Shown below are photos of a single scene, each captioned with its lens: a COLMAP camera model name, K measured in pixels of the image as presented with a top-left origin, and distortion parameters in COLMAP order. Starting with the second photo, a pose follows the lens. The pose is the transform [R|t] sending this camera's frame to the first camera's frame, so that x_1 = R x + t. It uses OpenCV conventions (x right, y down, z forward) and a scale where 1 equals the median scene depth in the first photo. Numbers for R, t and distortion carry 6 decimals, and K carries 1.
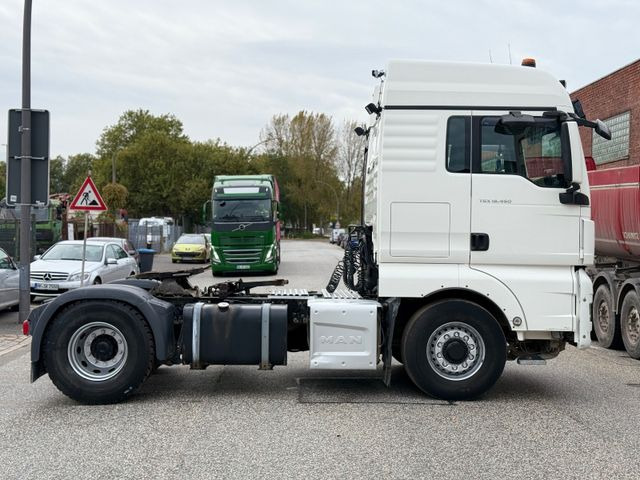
lens RADIAL K [[815.0, 0, 320.0], [0, 815.0, 240.0], [0, 0, 1]] dist [0.029791, 0.018057]
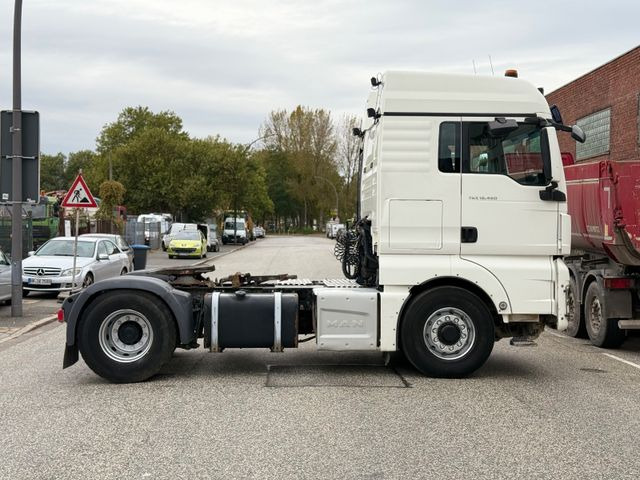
lens RADIAL K [[815.0, 0, 320.0], [0, 815.0, 240.0], [0, 0, 1]] dist [0.029791, 0.018057]
pose [[0.999981, -0.005676, -0.002344, 0.021098], [0.005689, 0.999969, 0.005518, 0.000700], [0.002313, -0.005531, 0.999982, -0.029616]]
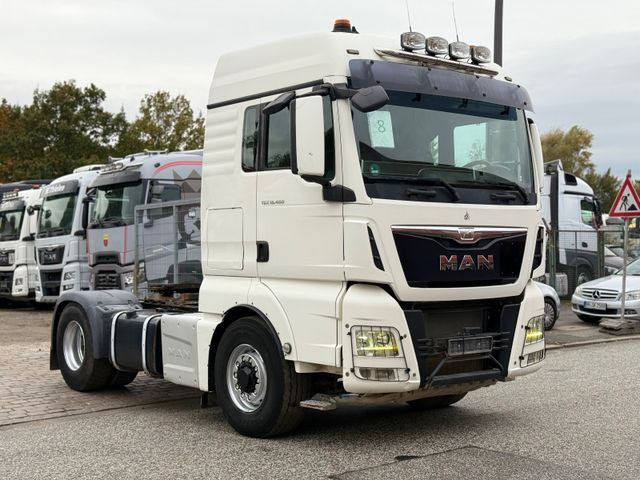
lens RADIAL K [[986.2, 0, 320.0], [0, 986.2, 240.0], [0, 0, 1]] dist [0.032637, 0.027239]
pose [[0.524490, -0.018129, -0.851224, 0.400145], [0.006466, 0.999829, -0.017309, 0.003028], [0.851392, 0.003575, 0.524517, 0.184539]]
